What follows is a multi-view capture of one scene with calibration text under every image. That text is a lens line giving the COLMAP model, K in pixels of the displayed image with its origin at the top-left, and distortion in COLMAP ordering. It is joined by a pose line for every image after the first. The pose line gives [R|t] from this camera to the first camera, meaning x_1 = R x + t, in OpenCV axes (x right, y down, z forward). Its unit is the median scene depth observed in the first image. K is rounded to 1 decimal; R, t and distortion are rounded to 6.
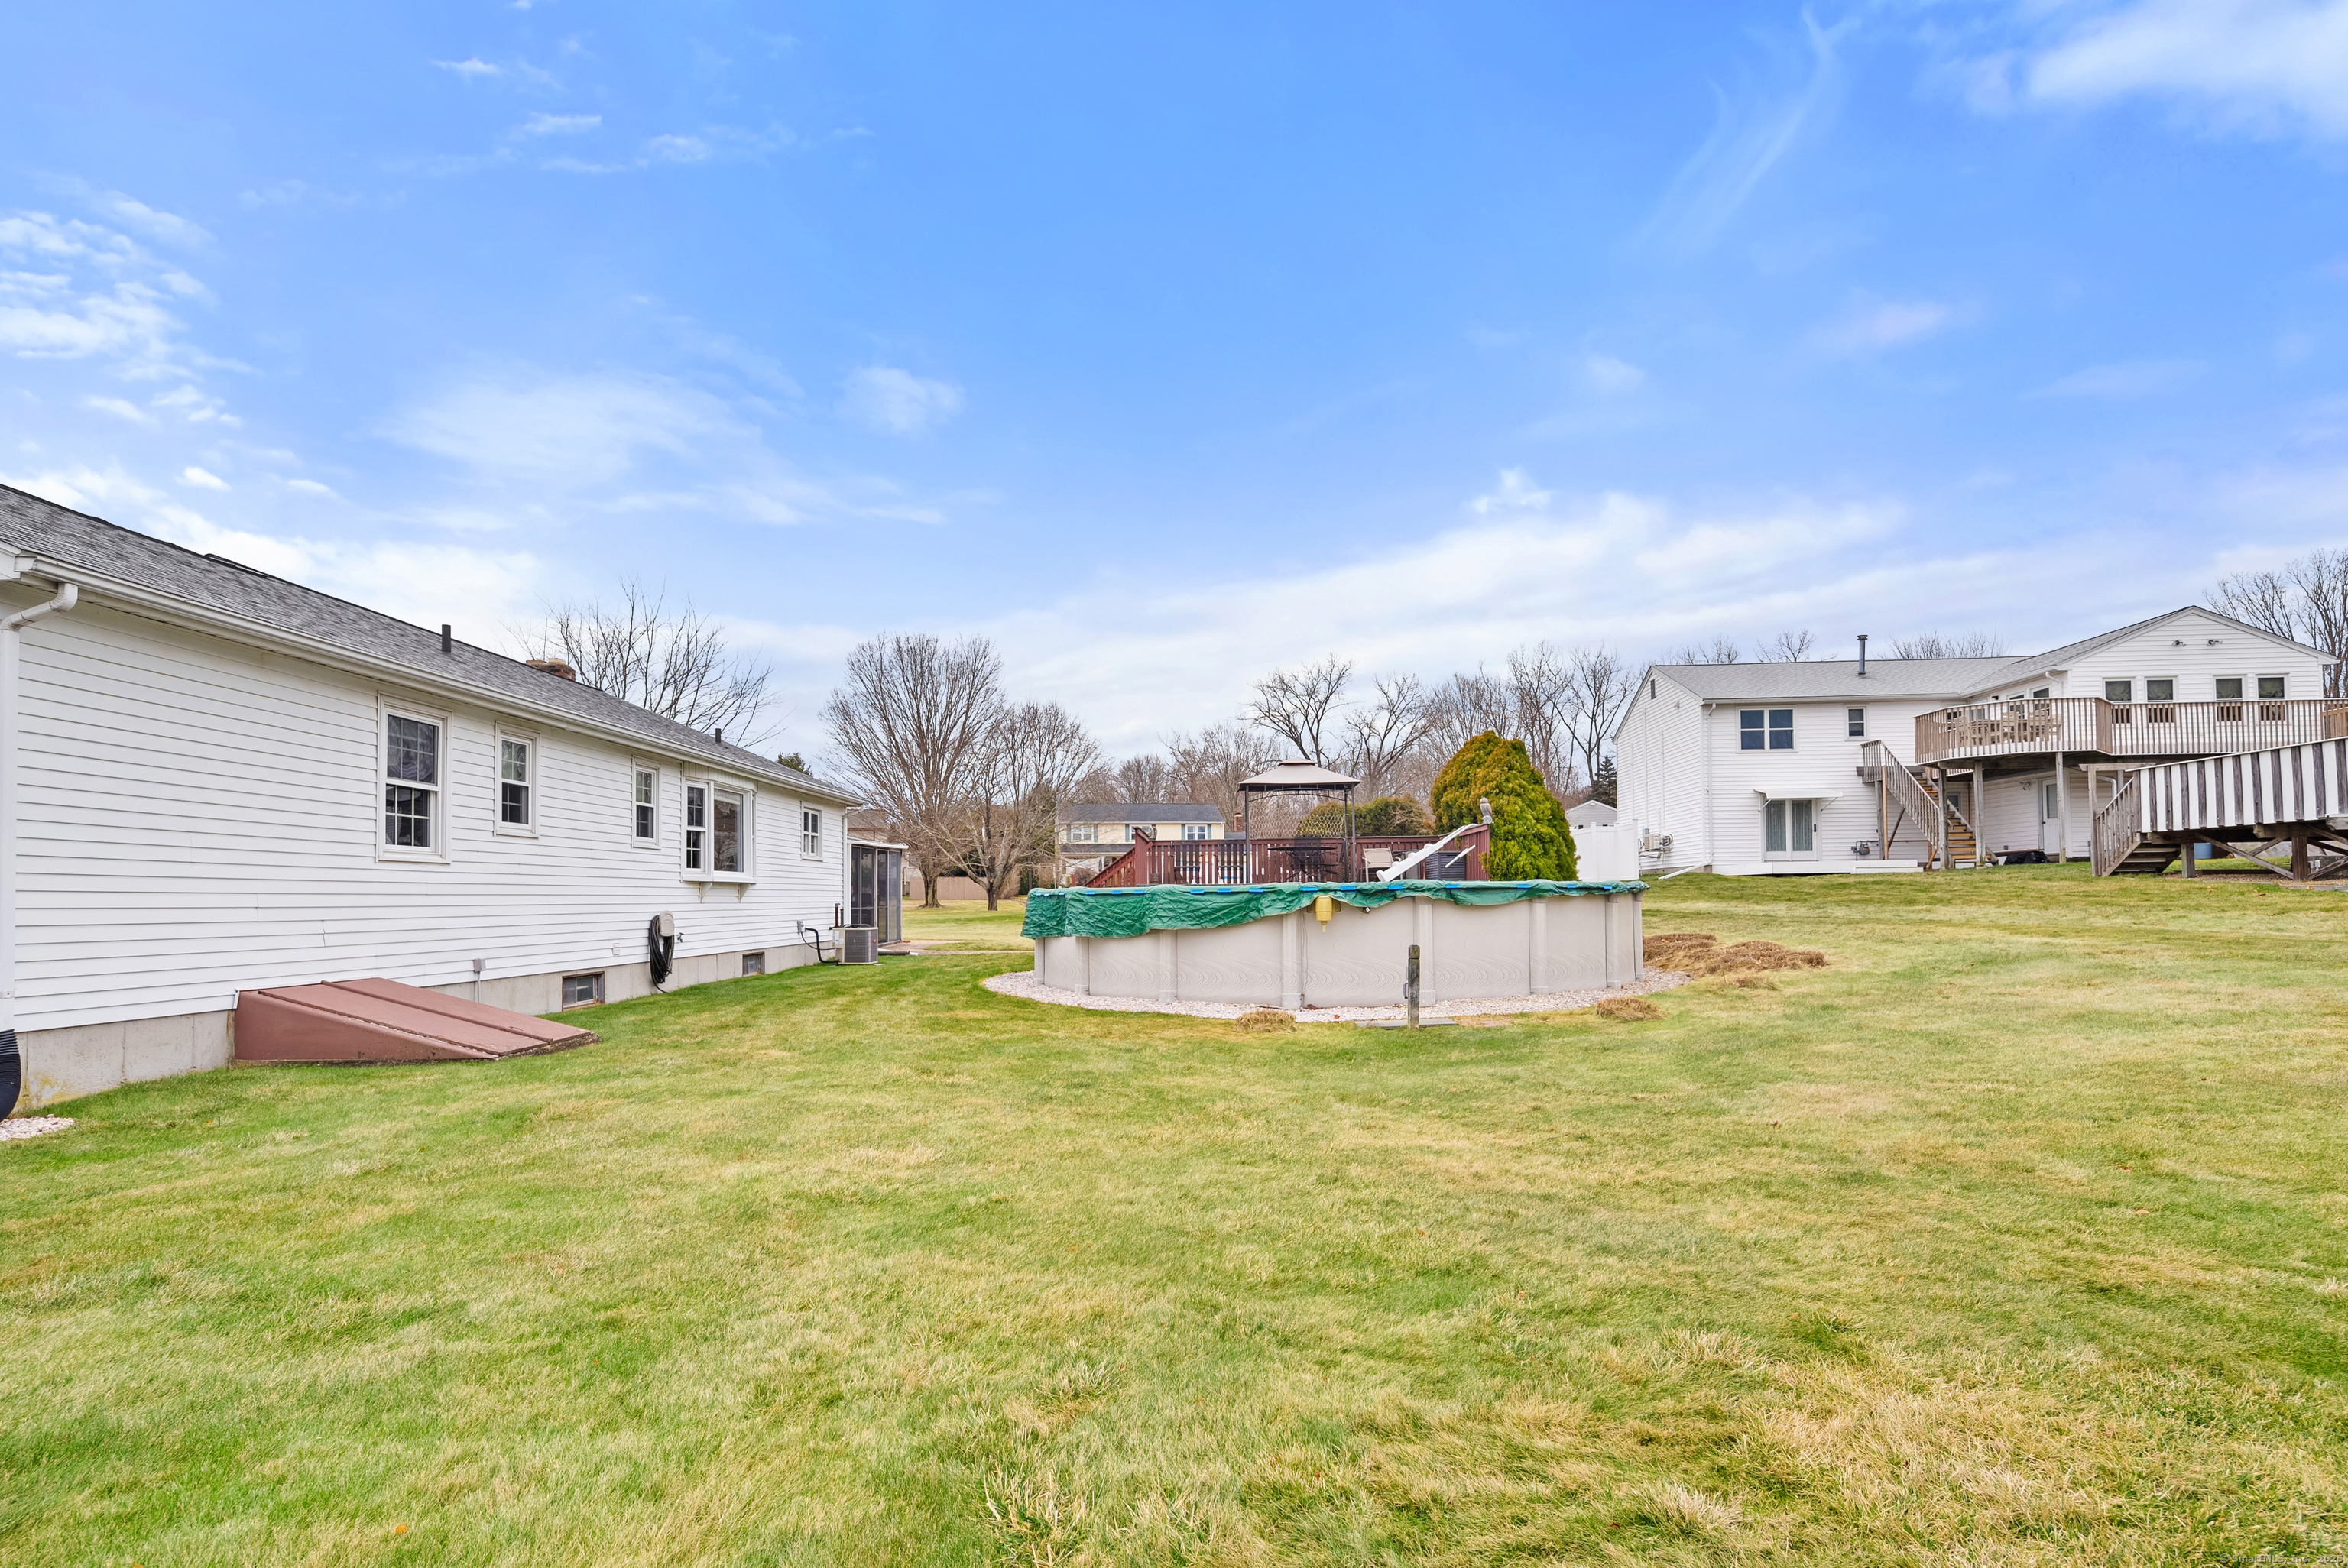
lens RADIAL K [[1147.8, 0, 1174.0], [0, 1147.8, 784.0], [0, 0, 1]] dist [0.002555, 0.000223]
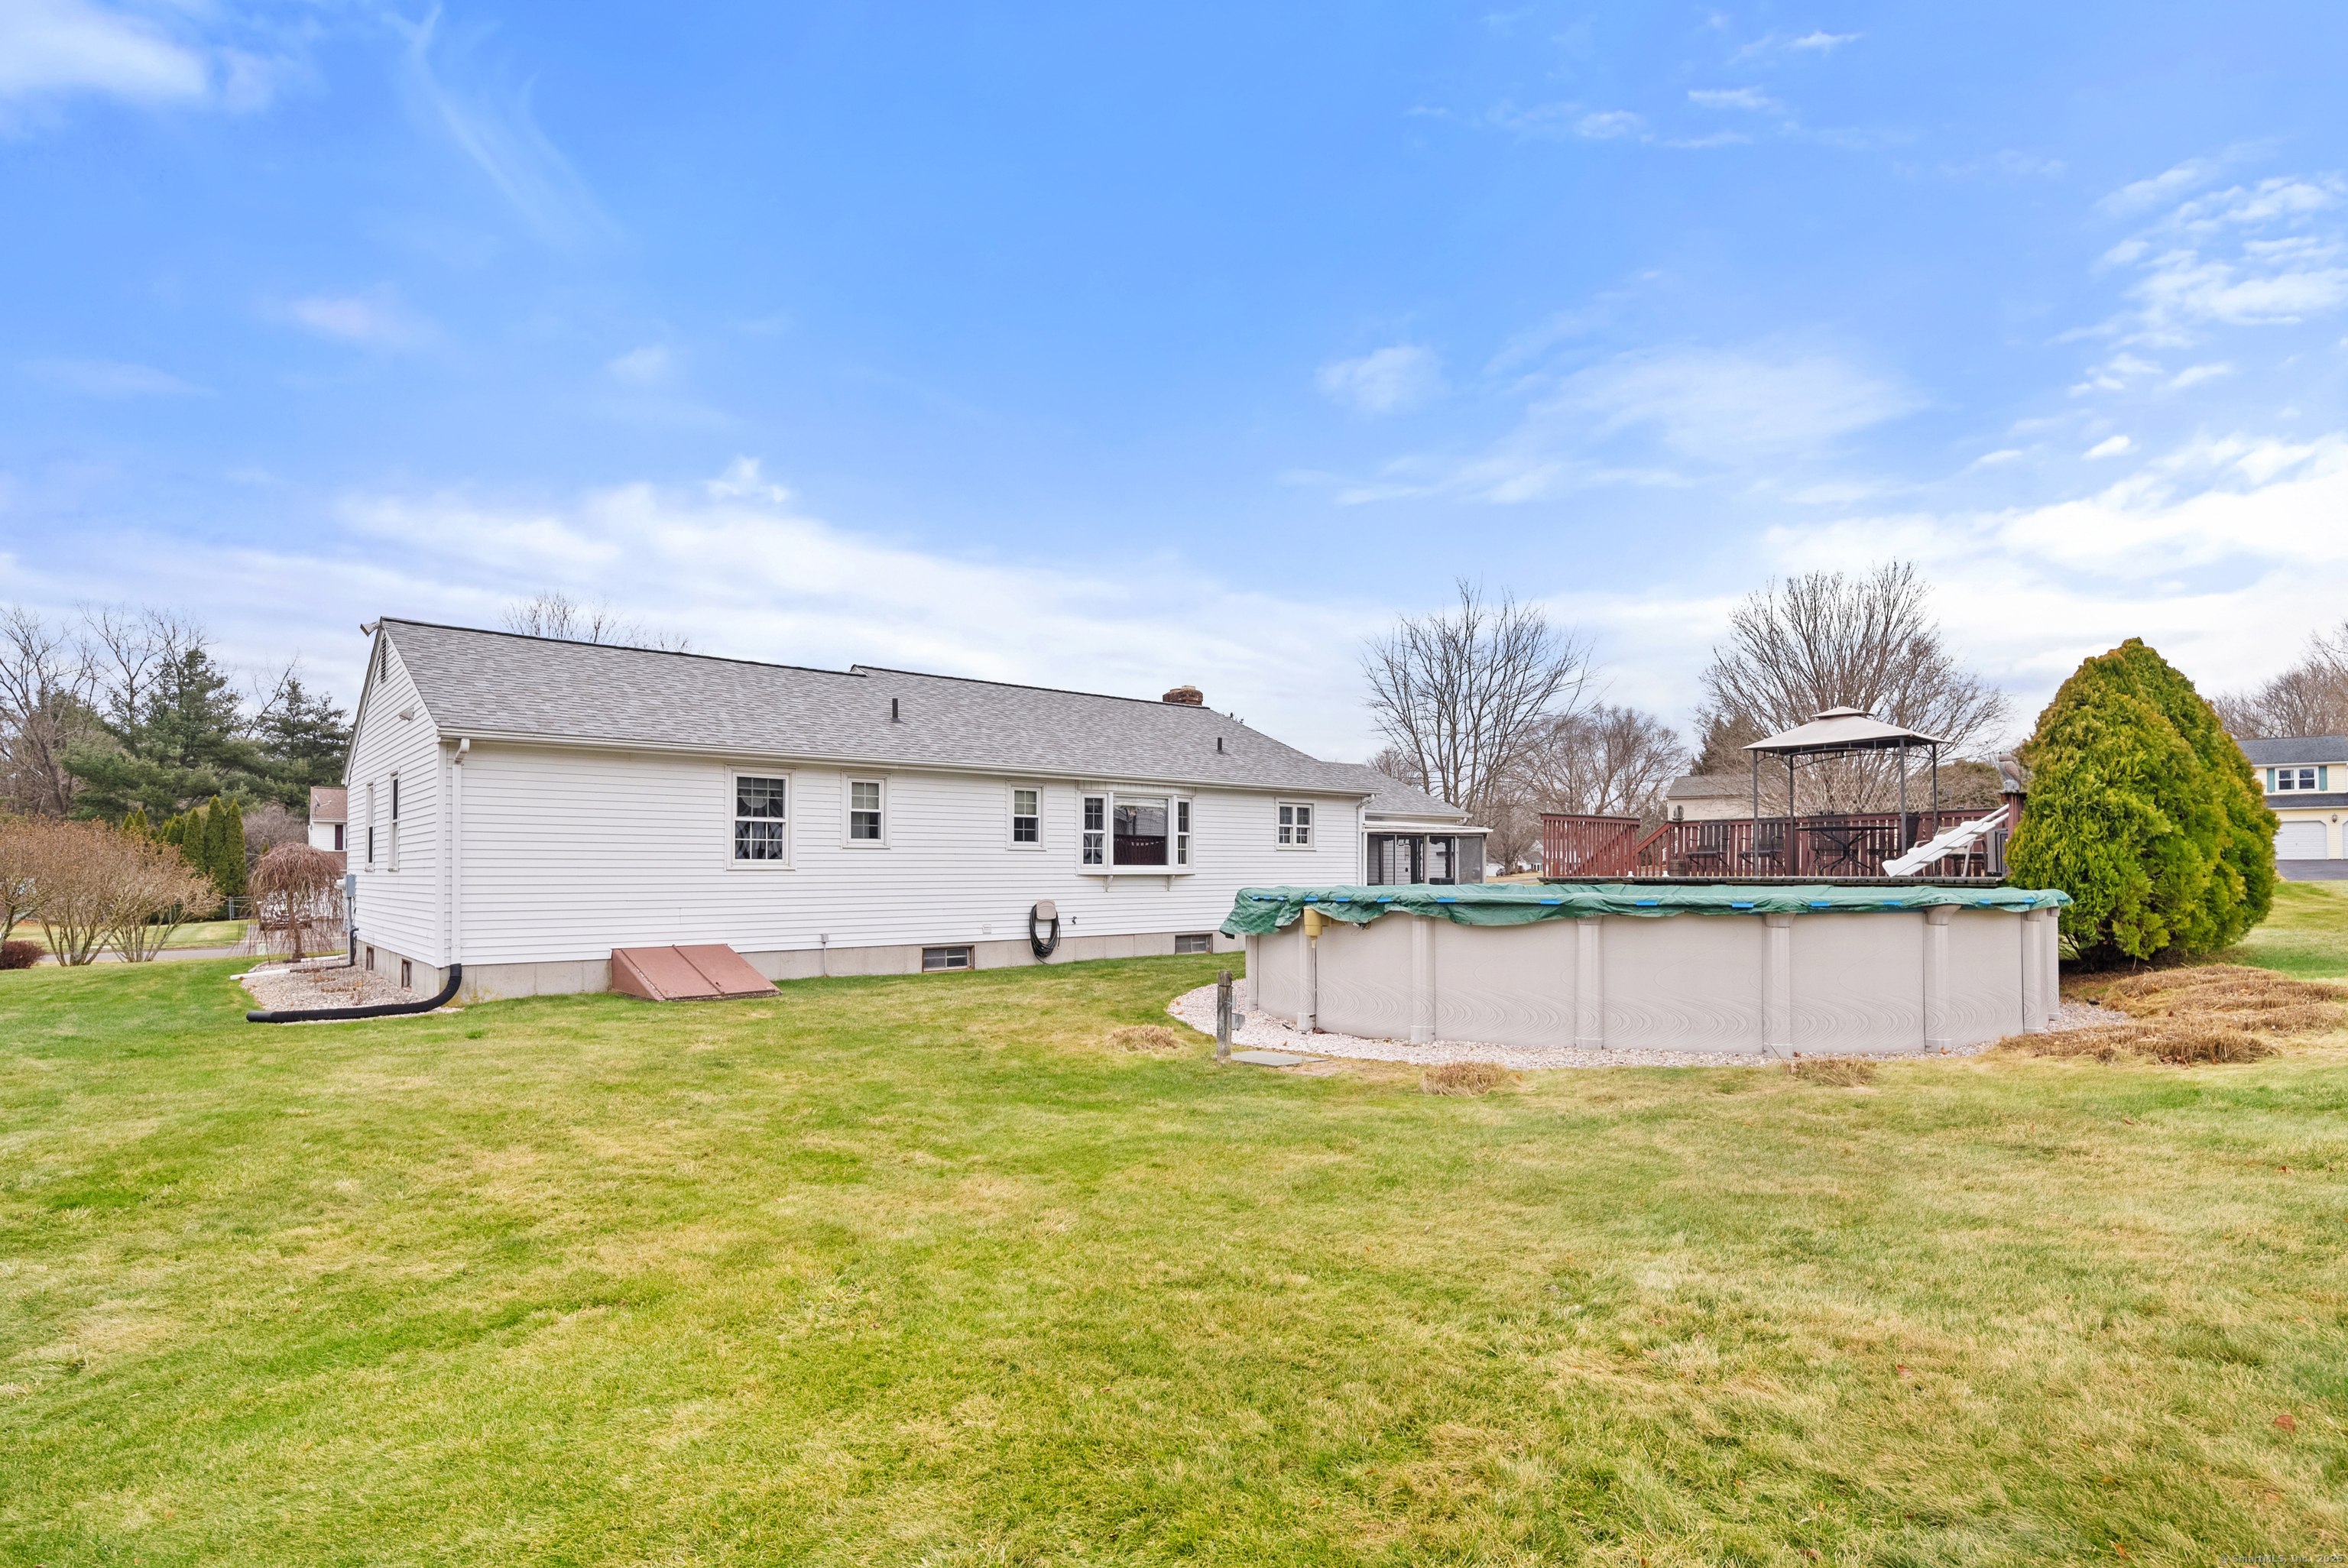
lens RADIAL K [[1167.3, 0, 1178.6], [0, 1167.3, 737.8], [0, 0, 1]] dist [0.001846, 0.000031]
pose [[0.661569, -0.077163, -0.745904, 0.738237], [0.070259, 0.996694, -0.040792, -0.004535], [0.746586, -0.025420, 0.664803, 0.313361]]
